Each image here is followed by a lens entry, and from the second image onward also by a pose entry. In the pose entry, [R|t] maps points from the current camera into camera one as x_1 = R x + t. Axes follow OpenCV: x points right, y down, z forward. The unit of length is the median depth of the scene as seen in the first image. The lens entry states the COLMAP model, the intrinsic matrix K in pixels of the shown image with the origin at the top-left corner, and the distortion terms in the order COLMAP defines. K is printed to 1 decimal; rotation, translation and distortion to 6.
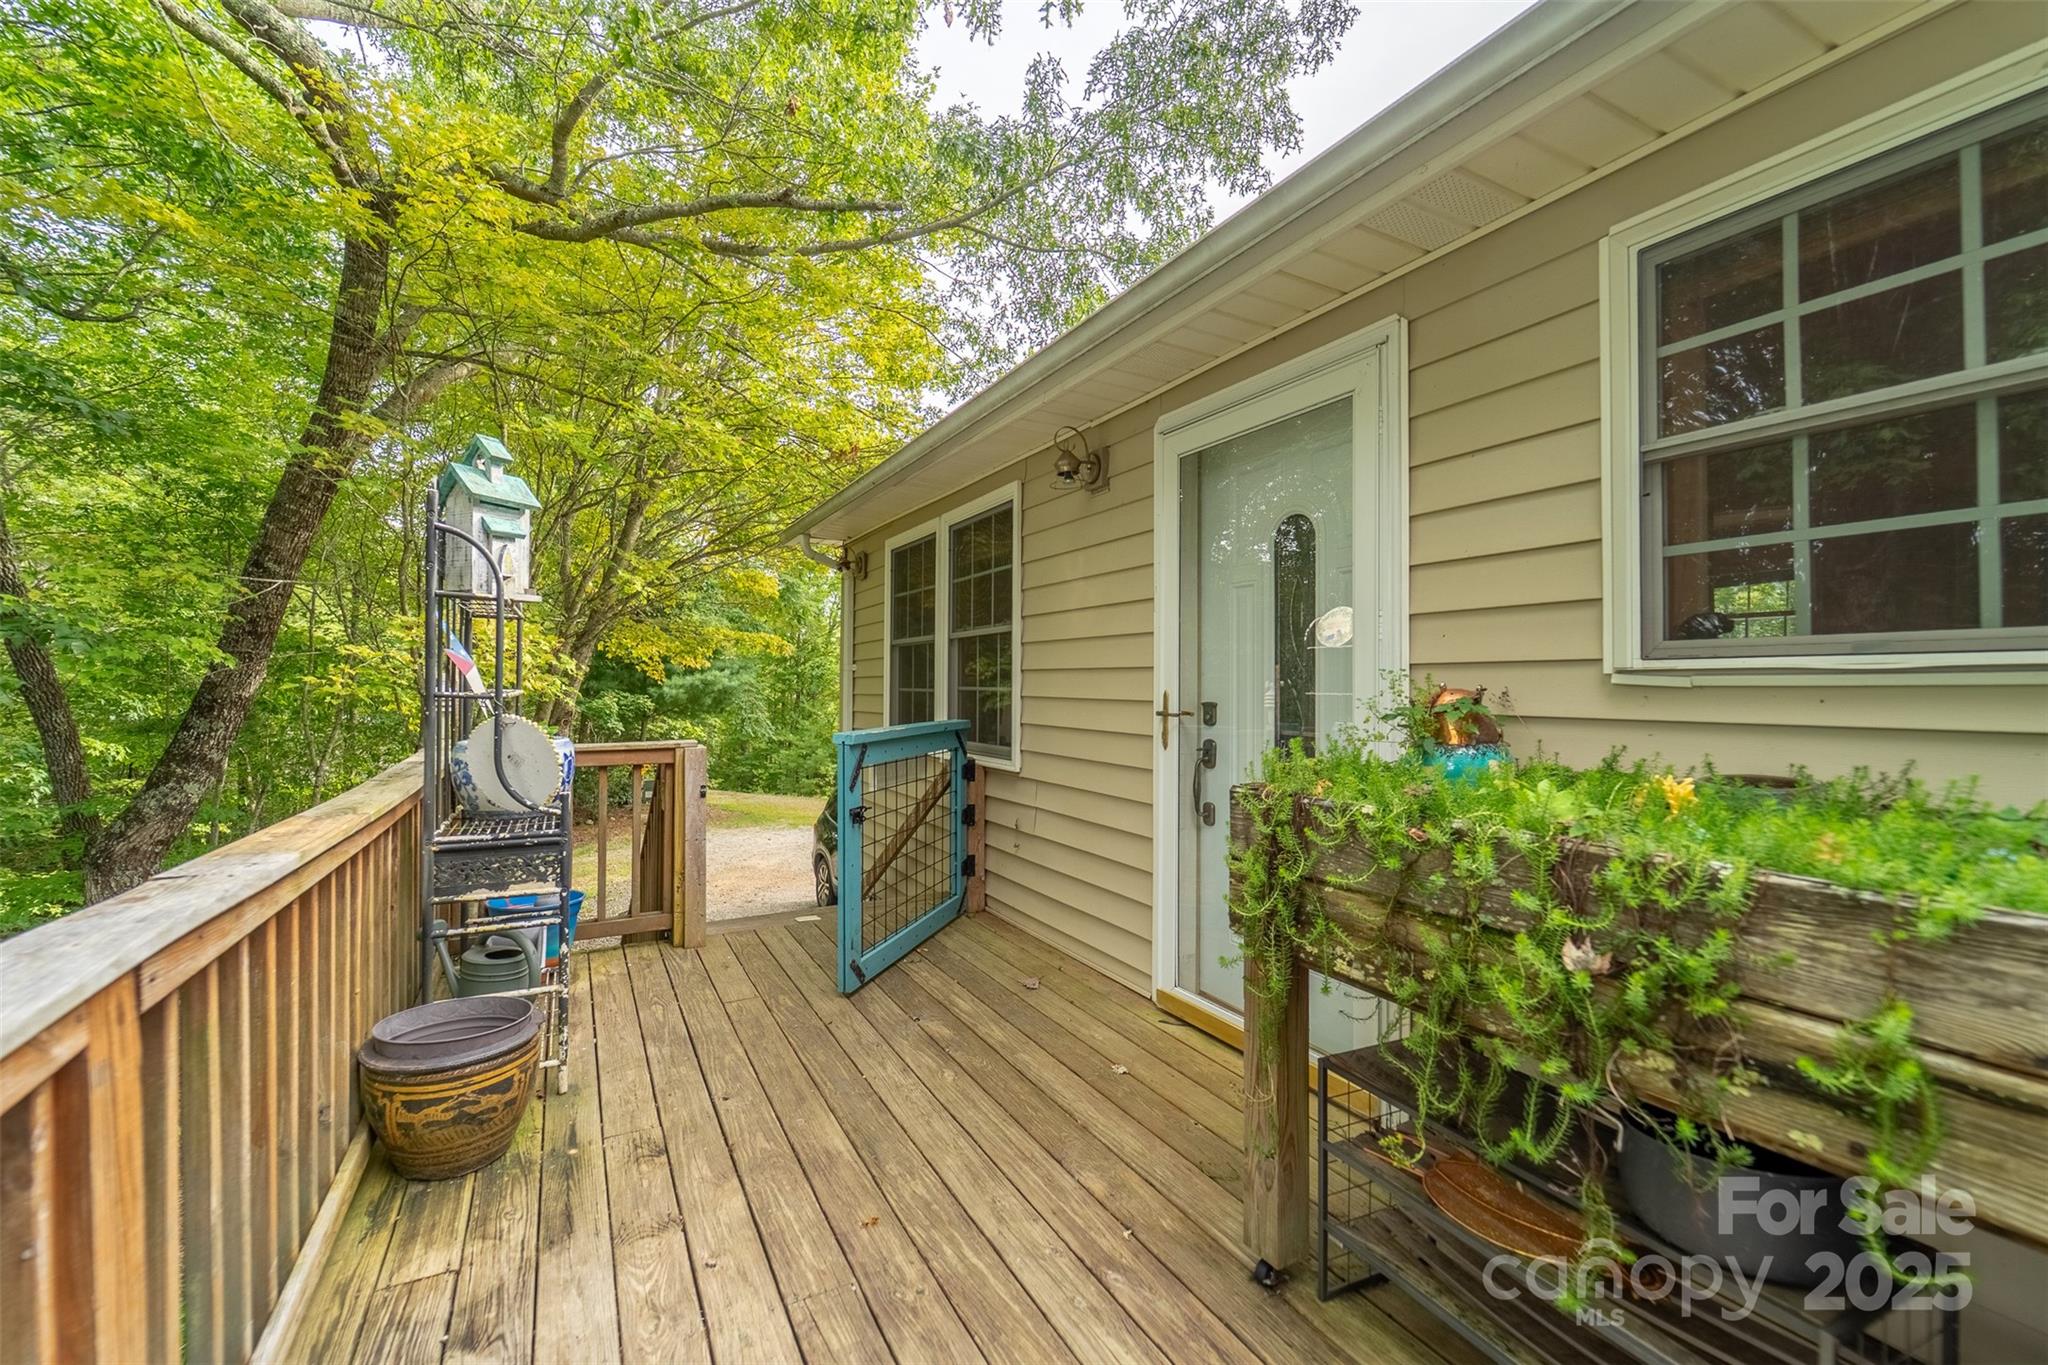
lens RADIAL K [[854.3, 0, 1011.1], [0, 854.3, 680.6], [0, 0, 1]] dist [0.000385, -0.000386]
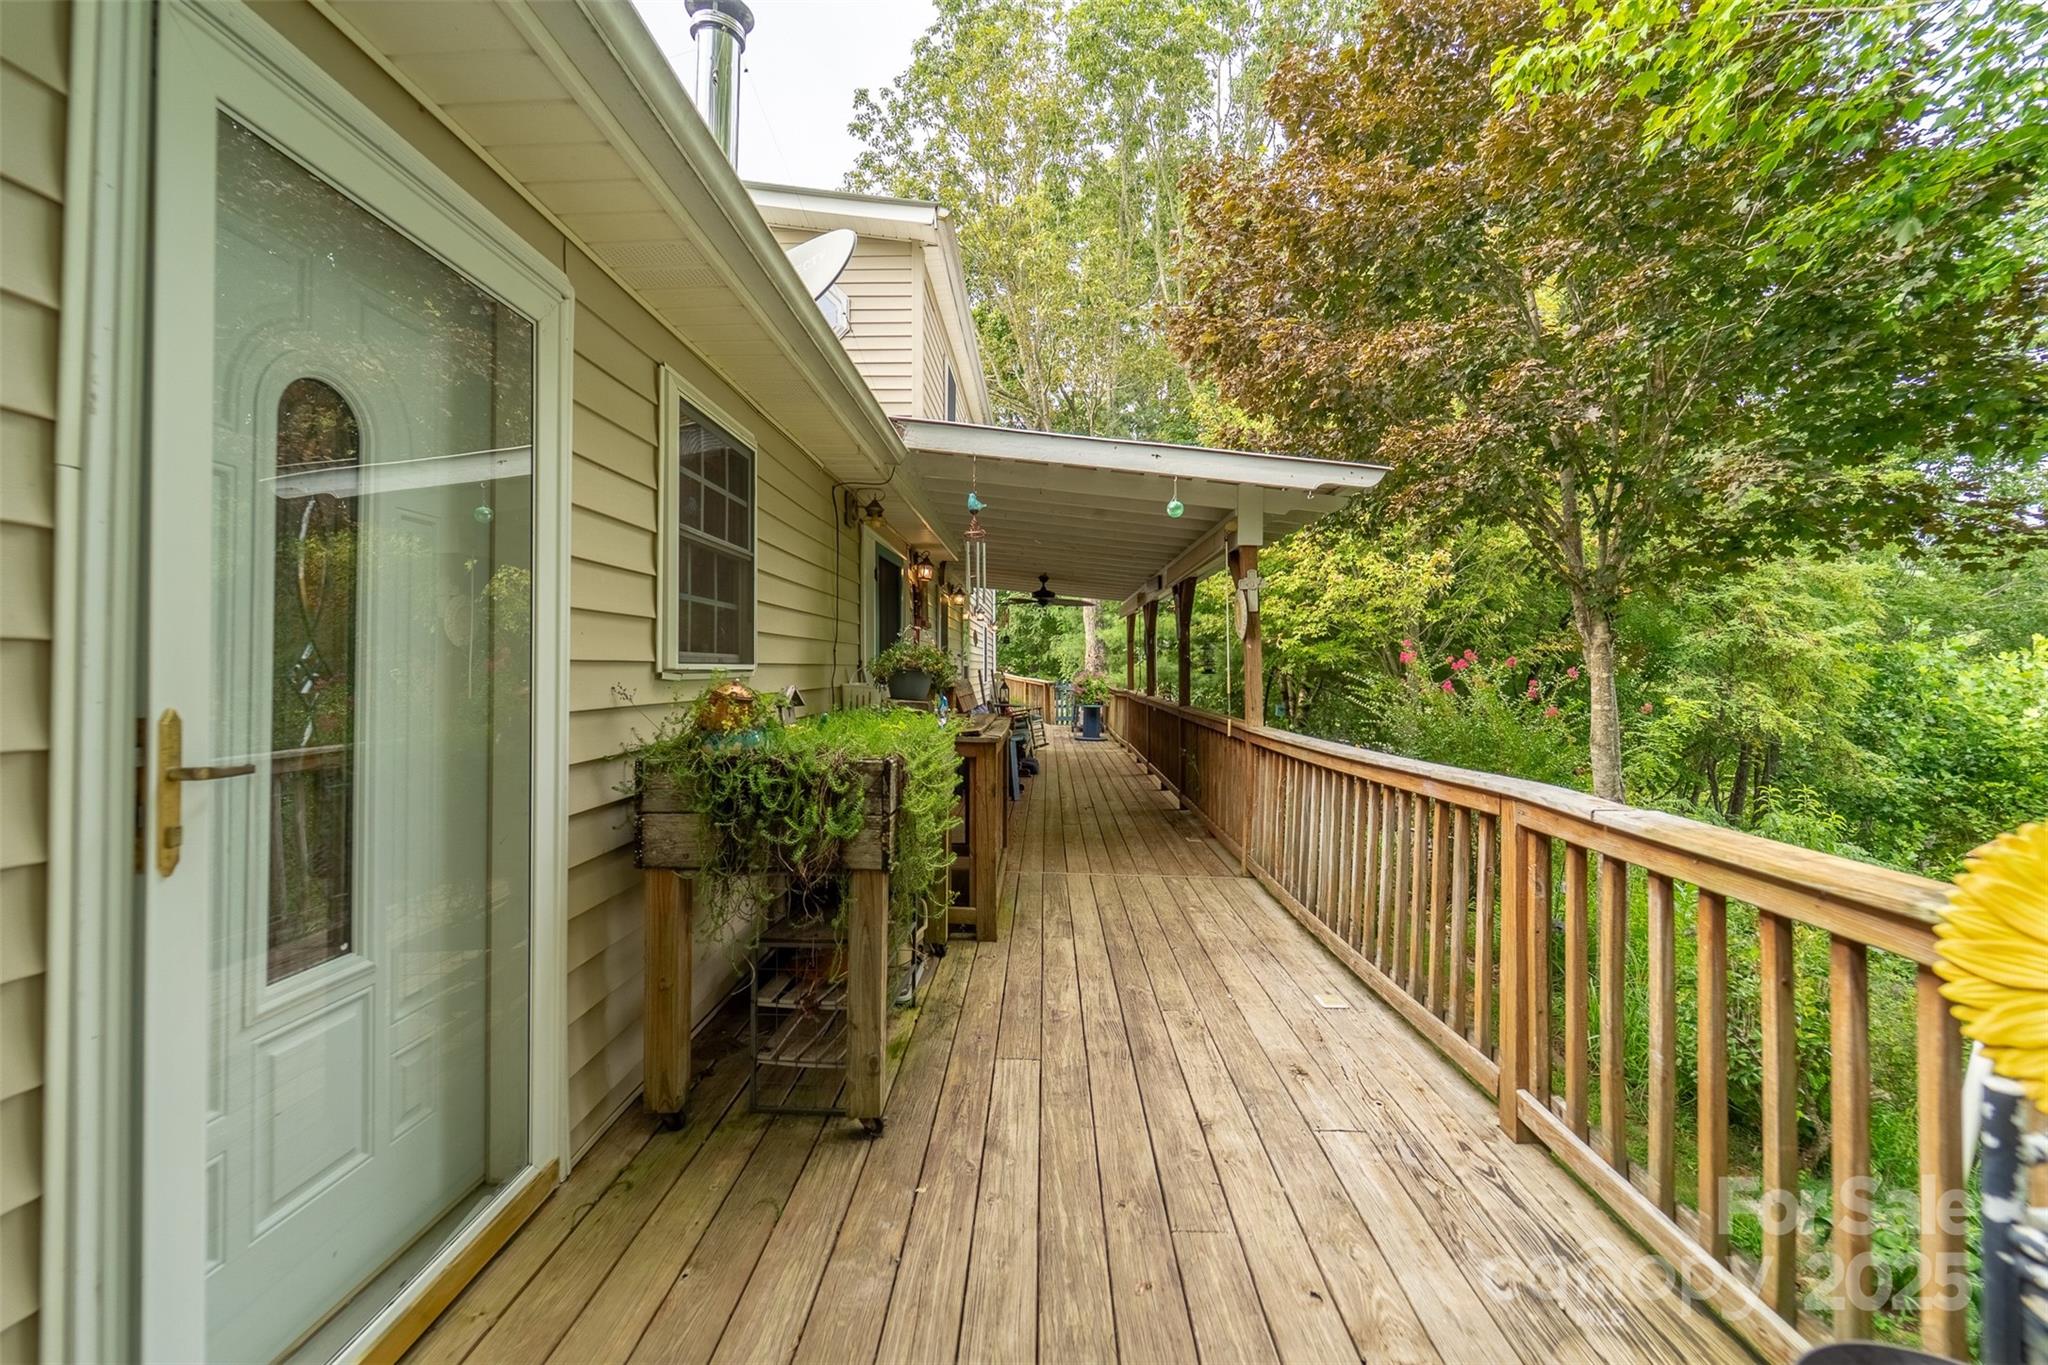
lens RADIAL K [[854.3, 0, 1011.1], [0, 854.3, 680.6], [0, 0, 1]] dist [0.000385, -0.000386]
pose [[-0.866617, -0.004530, 0.498953, -0.502727], [0.001357, 0.999934, 0.011435, -0.010655], [-0.498972, 0.010586, -0.866554, 1.887644]]
